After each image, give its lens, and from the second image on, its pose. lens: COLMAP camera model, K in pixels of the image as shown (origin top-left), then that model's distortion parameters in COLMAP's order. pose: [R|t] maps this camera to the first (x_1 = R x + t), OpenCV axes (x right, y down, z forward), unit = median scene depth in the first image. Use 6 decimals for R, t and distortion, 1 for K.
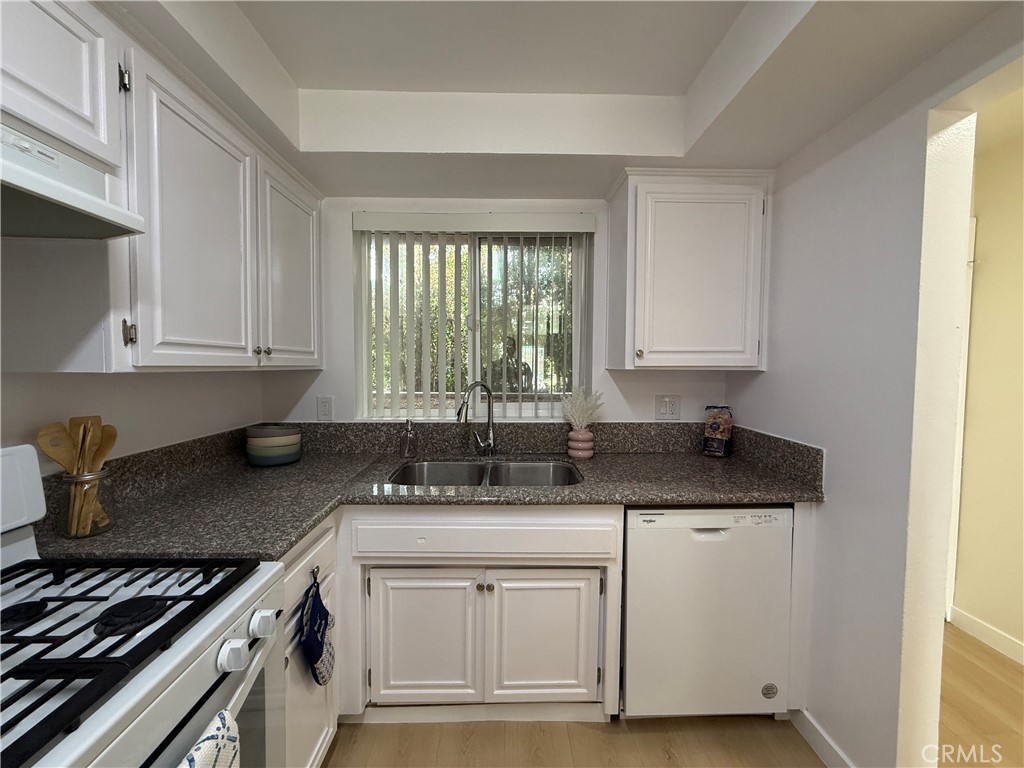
lens RADIAL K [[409.0, 0, 512.9], [0, 409.0, 379.6], [0, 0, 1]] dist [-0.001828, 0.000923]
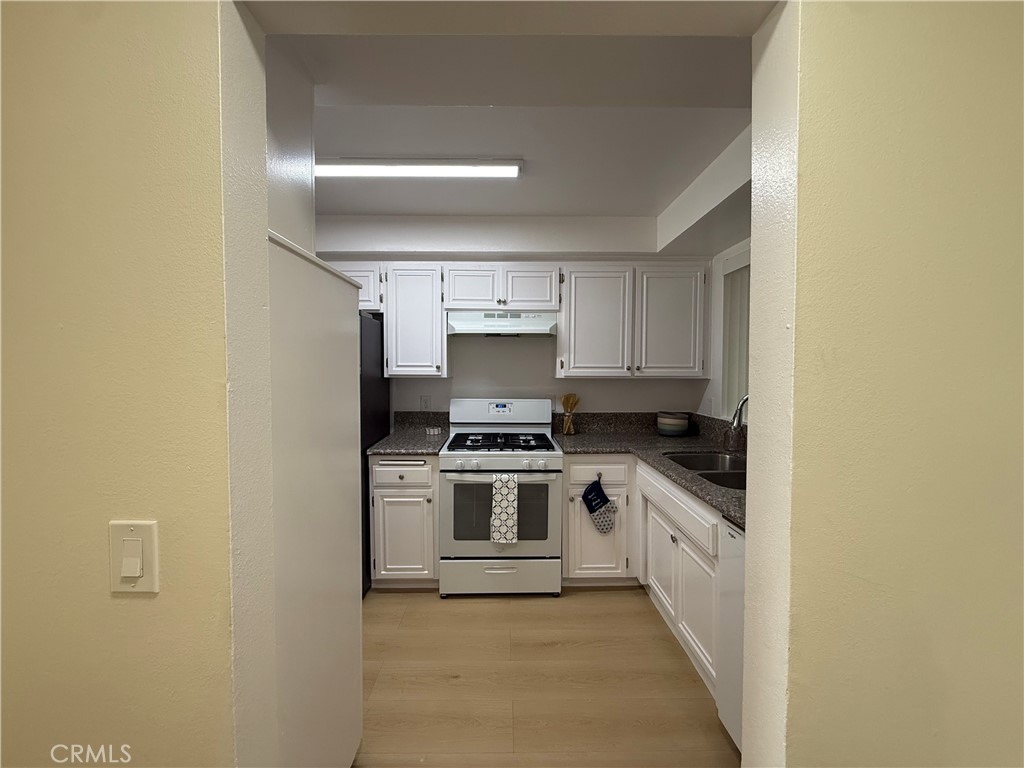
lens RADIAL K [[409.0, 0, 514.8], [0, 409.0, 384.0], [0, 0, 1]] dist [-0.001828, 0.000923]
pose [[-0.019699, 0.026058, -0.999466, 1.623731], [-0.036821, 0.998963, 0.026771, -0.034176], [0.999128, 0.037328, -0.018719, 0.600115]]
